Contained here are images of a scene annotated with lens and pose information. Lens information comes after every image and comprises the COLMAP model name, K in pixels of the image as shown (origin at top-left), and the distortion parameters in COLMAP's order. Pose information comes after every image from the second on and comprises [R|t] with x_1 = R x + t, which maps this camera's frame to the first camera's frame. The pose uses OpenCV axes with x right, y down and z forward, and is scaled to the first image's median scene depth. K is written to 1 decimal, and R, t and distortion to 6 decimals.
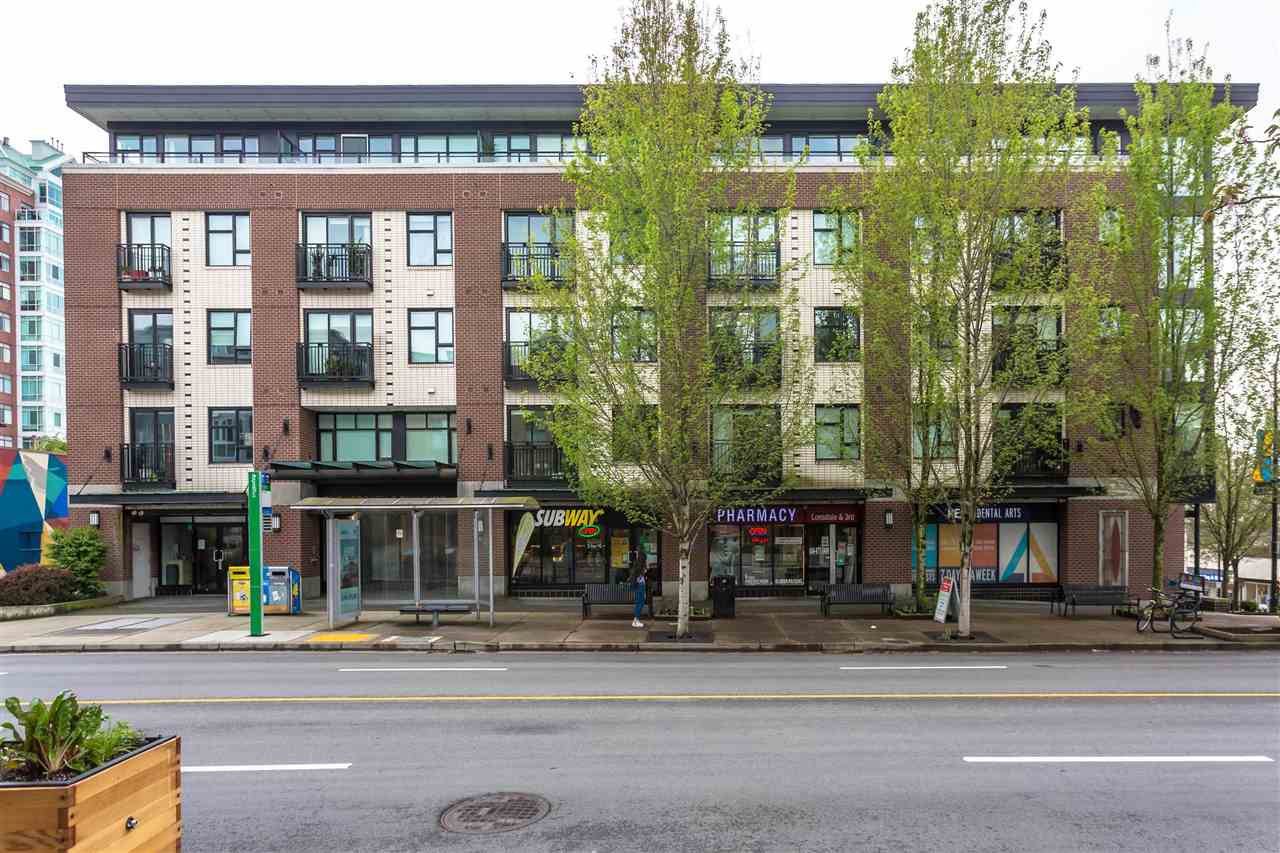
lens RADIAL K [[1453.8, 0, 640.0], [0, 1453.8, 426.5], [0, 0, 1]] dist [-0.000969, 0.012709]
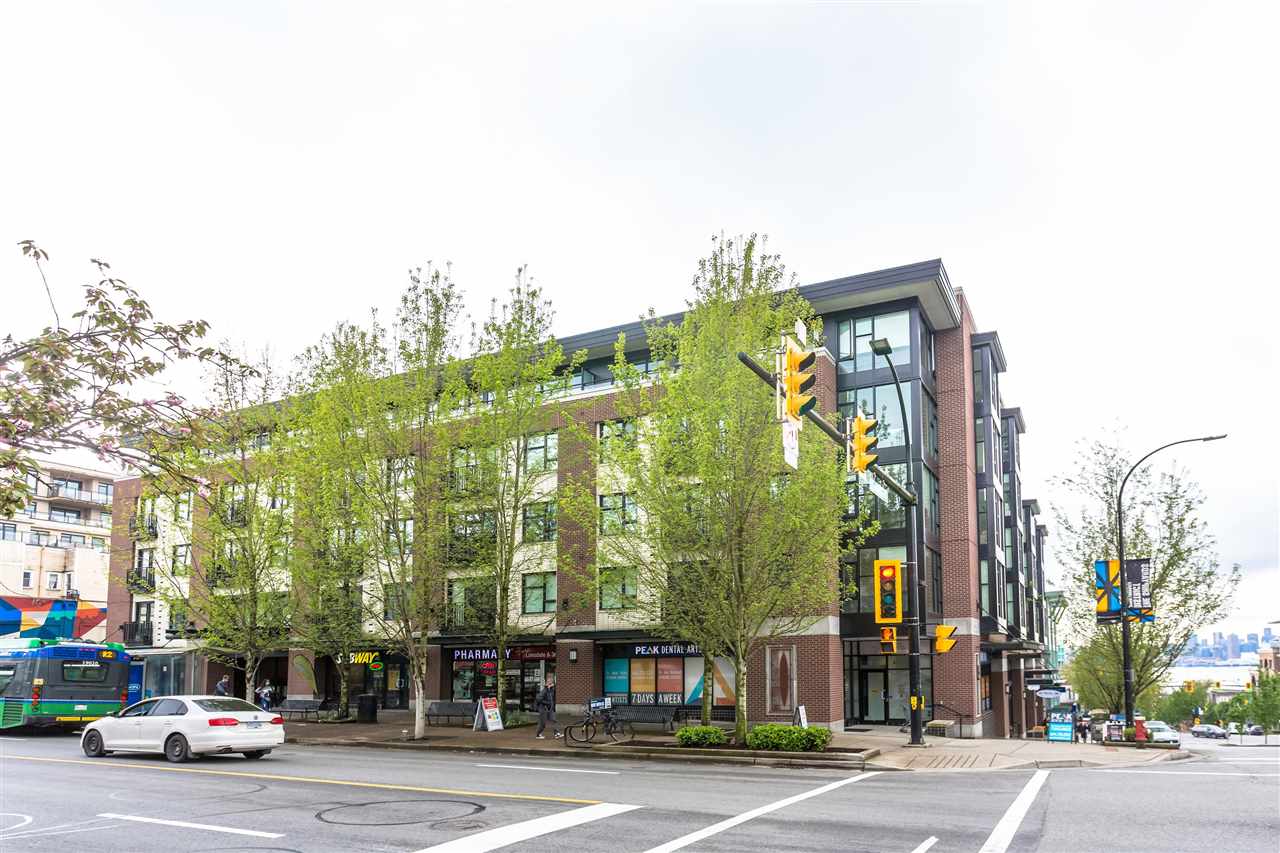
lens RADIAL K [[1453.8, 0, 640.0], [0, 1453.8, 426.5], [0, 0, 1]] dist [-0.000969, 0.012709]
pose [[0.730637, -0.112523, -0.673430, 1.154552], [0.060118, 0.993098, -0.100712, -0.008350], [0.680114, 0.033099, 0.732359, 0.042670]]
